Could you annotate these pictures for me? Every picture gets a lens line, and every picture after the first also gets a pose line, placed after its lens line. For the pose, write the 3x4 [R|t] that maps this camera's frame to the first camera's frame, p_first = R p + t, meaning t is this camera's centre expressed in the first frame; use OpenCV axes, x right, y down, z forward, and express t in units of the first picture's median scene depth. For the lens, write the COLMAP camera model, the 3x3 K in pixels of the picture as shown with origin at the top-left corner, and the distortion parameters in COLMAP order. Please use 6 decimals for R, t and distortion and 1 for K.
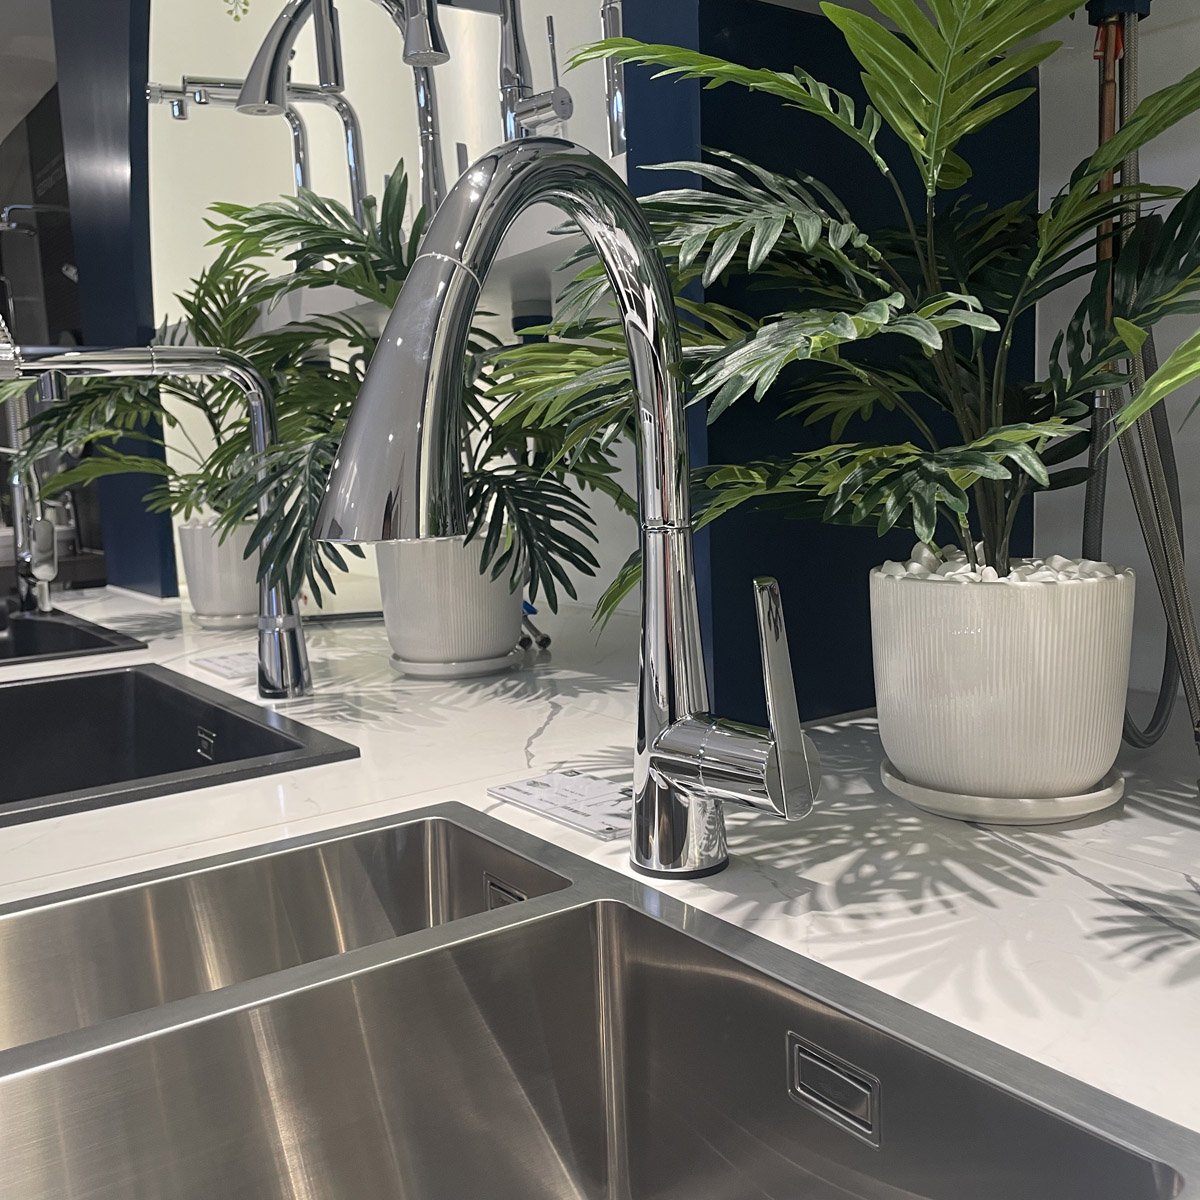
lens RADIAL K [[1213.7, 0, 591.0], [0, 1213.7, 606.3], [0, 0, 1]] dist [0.110998, -0.165550]
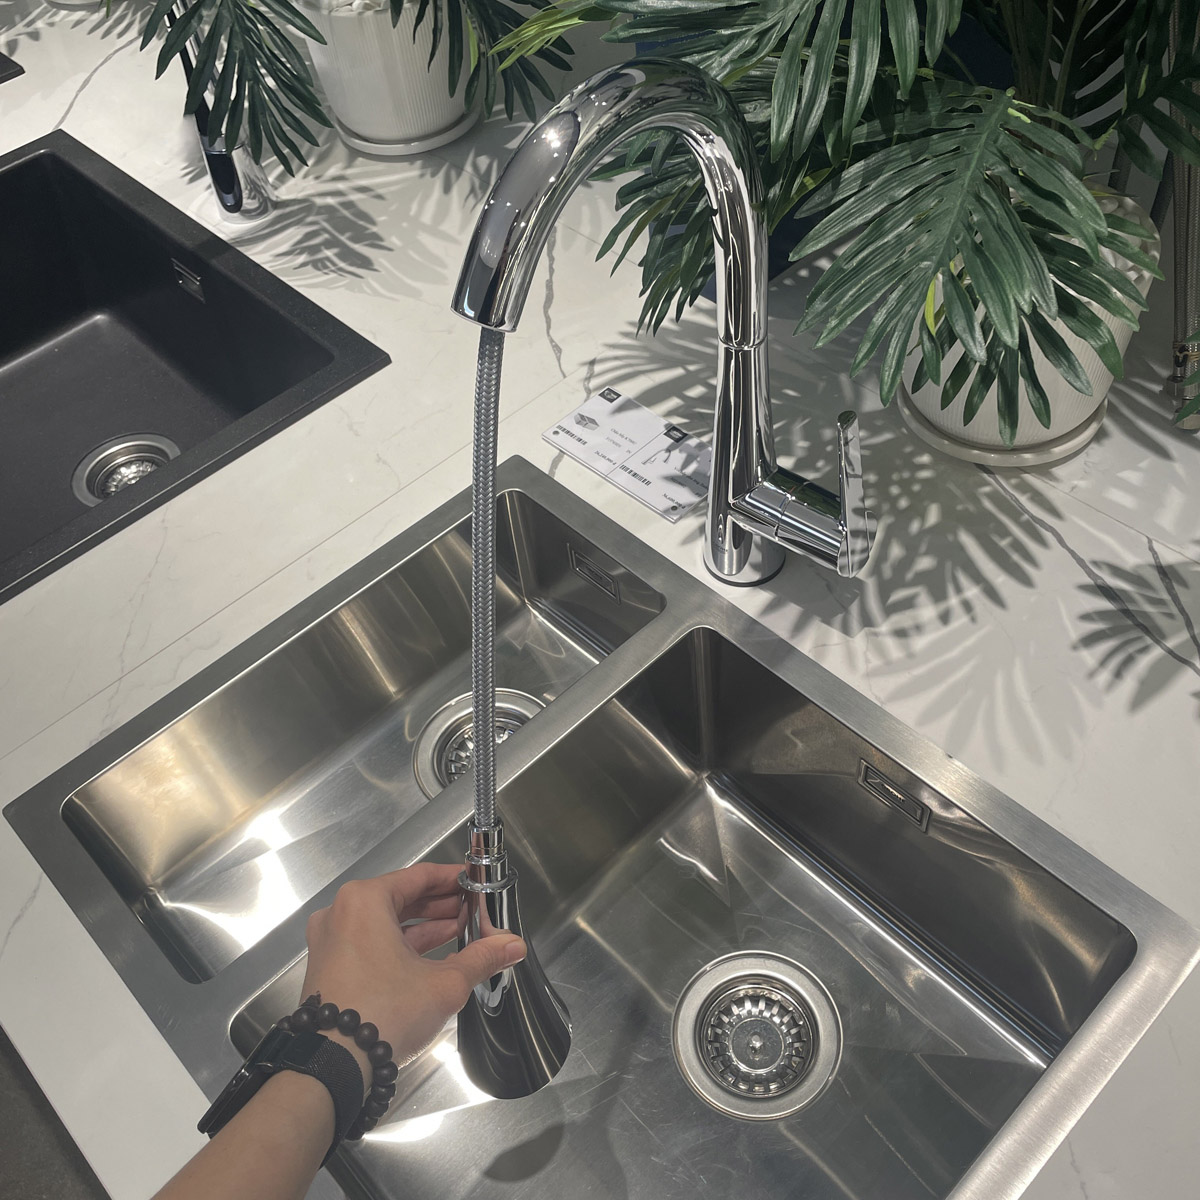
lens RADIAL K [[1209.1, 0, 612.3], [0, 1209.1, 585.4], [0, 0, 1]] dist [0.104115, -0.151736]
pose [[0.986442, -0.148522, 0.069815, -0.094470], [0.064037, 0.740029, 0.669520, -0.378206], [-0.151104, -0.655971, 0.739506, 0.073633]]
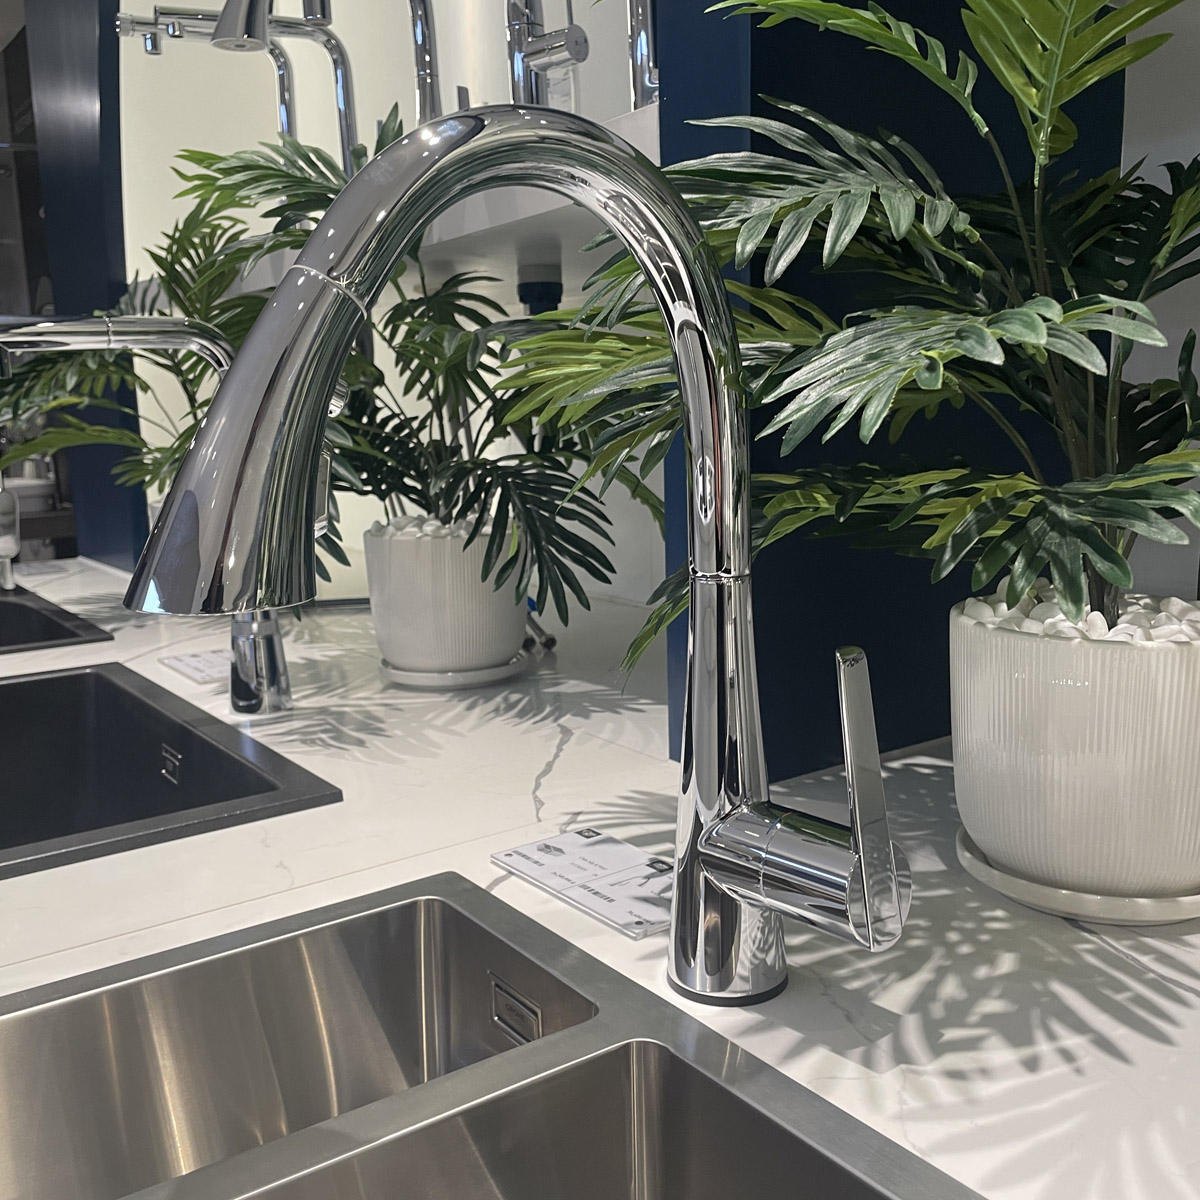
lens RADIAL K [[1217.7, 0, 600.0], [0, 1217.7, 600.0], [0, 0, 1]] dist [0.098334, -0.134365]
pose [[0.999825, 0.012612, 0.013819, -0.018062], [-0.013066, 0.999362, 0.033241, -0.045860], [-0.013391, -0.033416, 0.999352, 0.118018]]
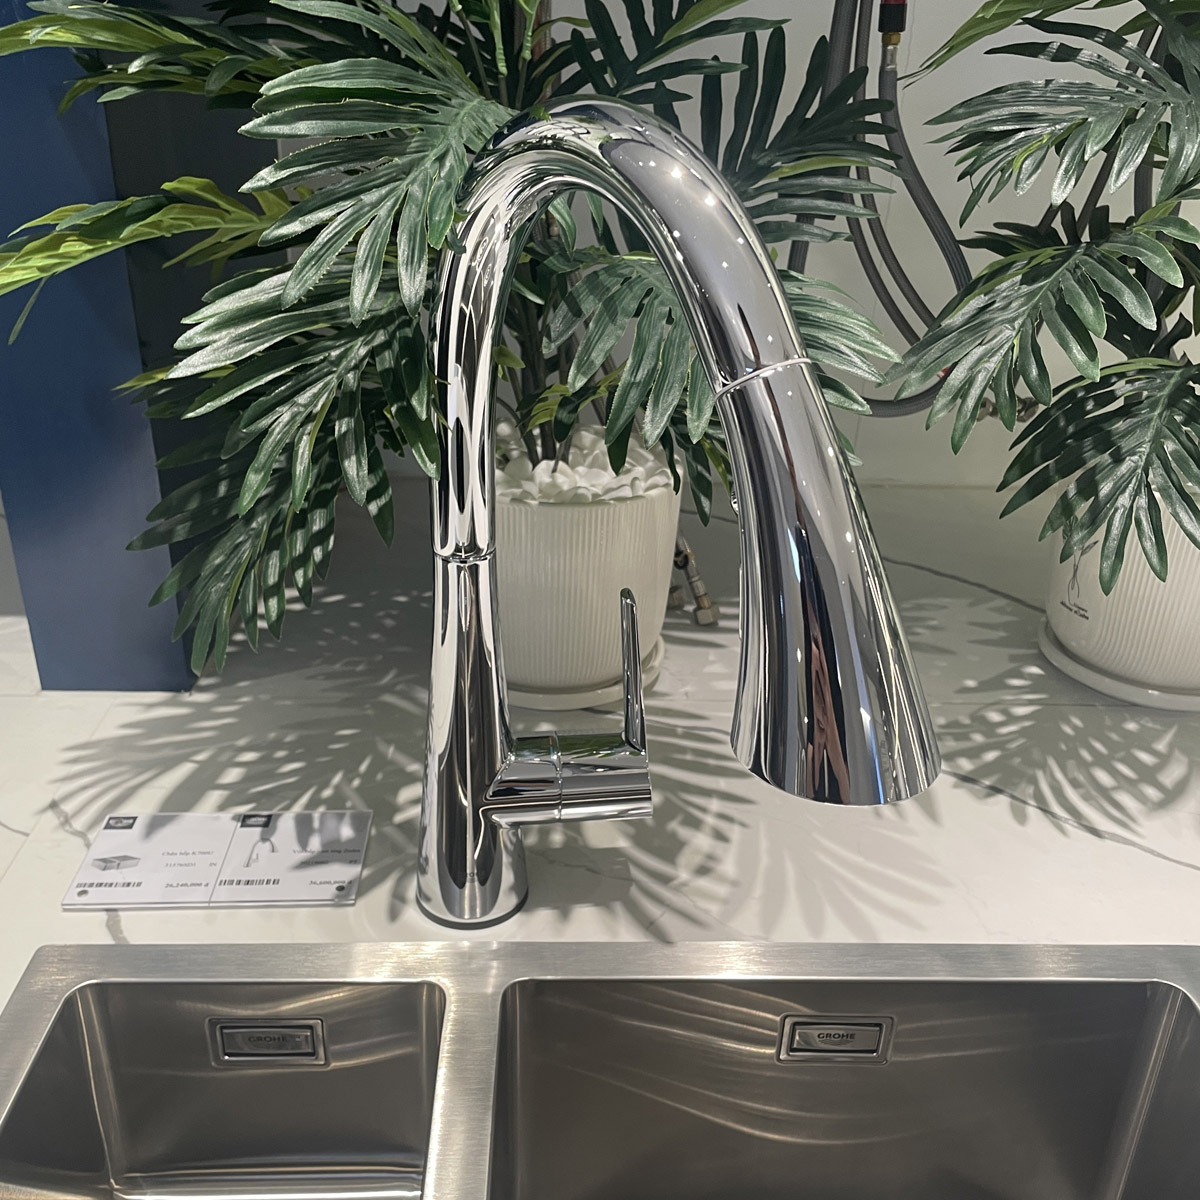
lens RADIAL K [[1226.7, 0, 598.0], [0, 1226.7, 616.0], [0, 0, 1]] dist [0.104919, -0.180333]
pose [[0.545855, -0.327489, 0.771228, -0.325993], [0.058944, 0.933181, 0.354541, -0.187168], [-0.835804, -0.148069, 0.528685, 0.313597]]
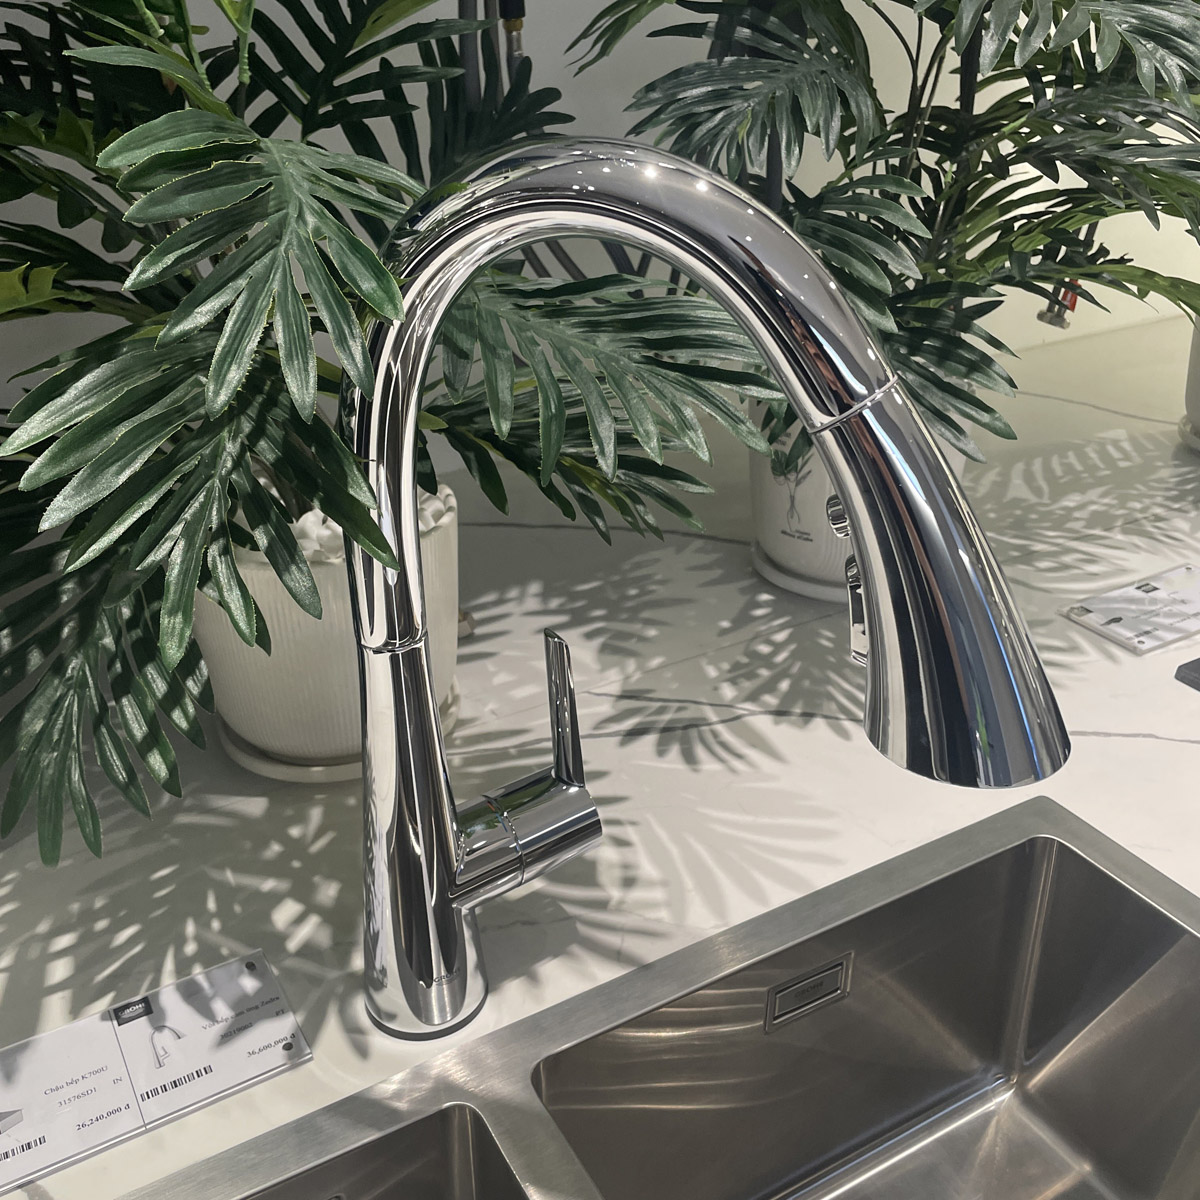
lens RADIAL K [[1228.8, 0, 587.6], [0, 1228.8, 595.7], [0, 0, 1]] dist [0.074073, -0.108084]
pose [[0.093220, -0.424603, 0.900568, -0.352945], [0.143138, 0.900825, 0.409908, -0.225249], [-0.985303, 0.090694, 0.144752, 0.489987]]
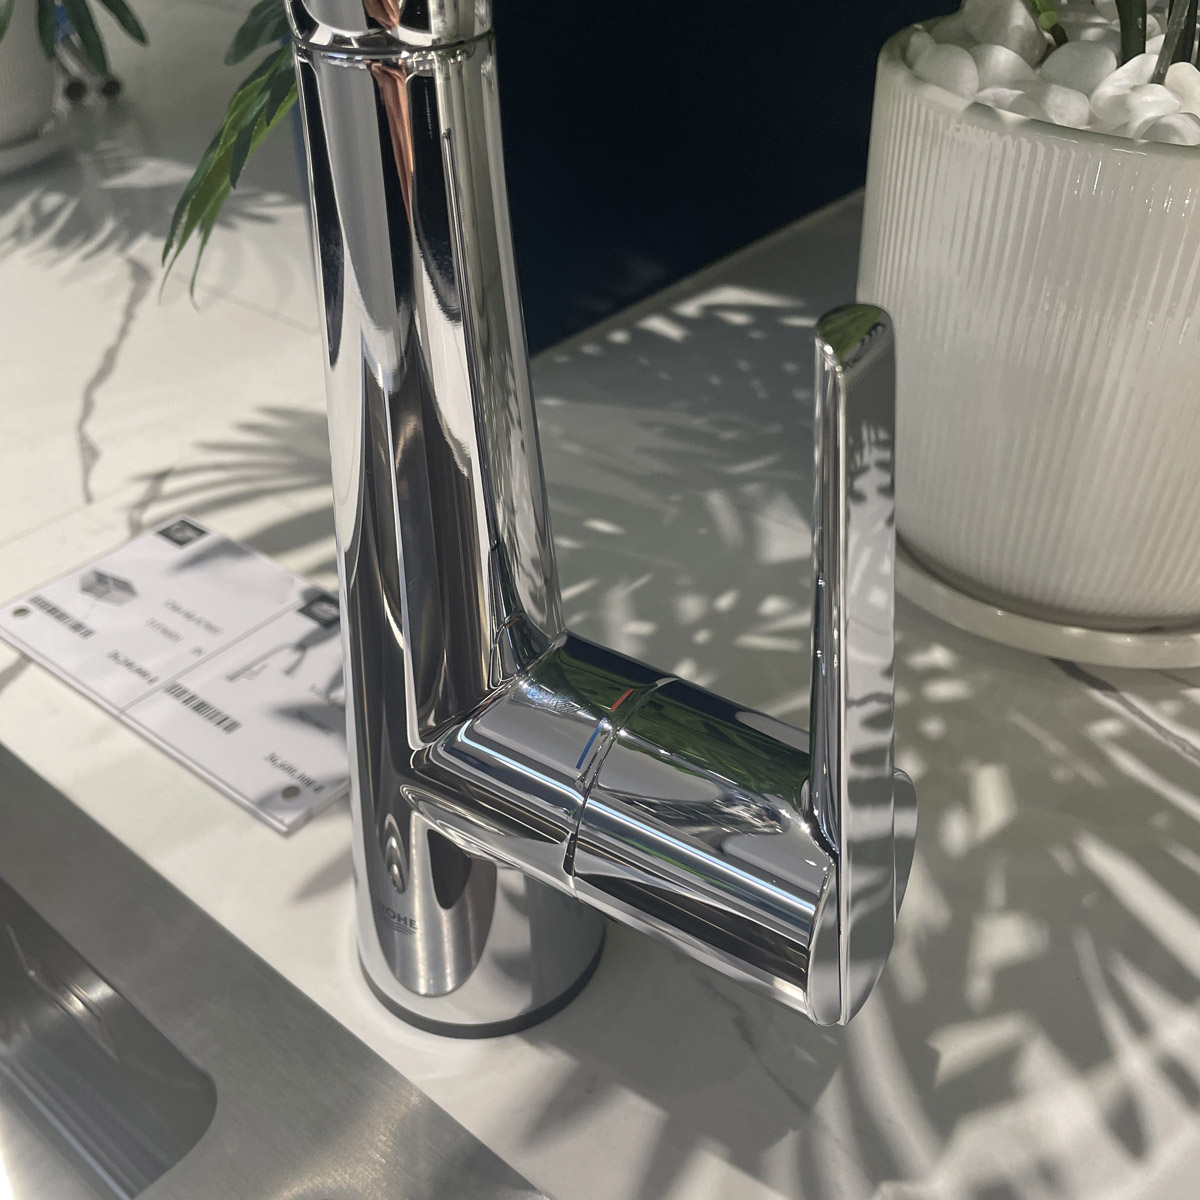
lens RADIAL K [[1228.8, 0, 587.6], [0, 1228.8, 595.7], [0, 0, 1]] dist [0.074073, -0.108084]
pose [[0.964707, -0.128532, 0.229824, 0.017233], [0.003501, 0.878963, 0.476877, -0.052717], [-0.263301, -0.459242, 0.848392, 0.453495]]
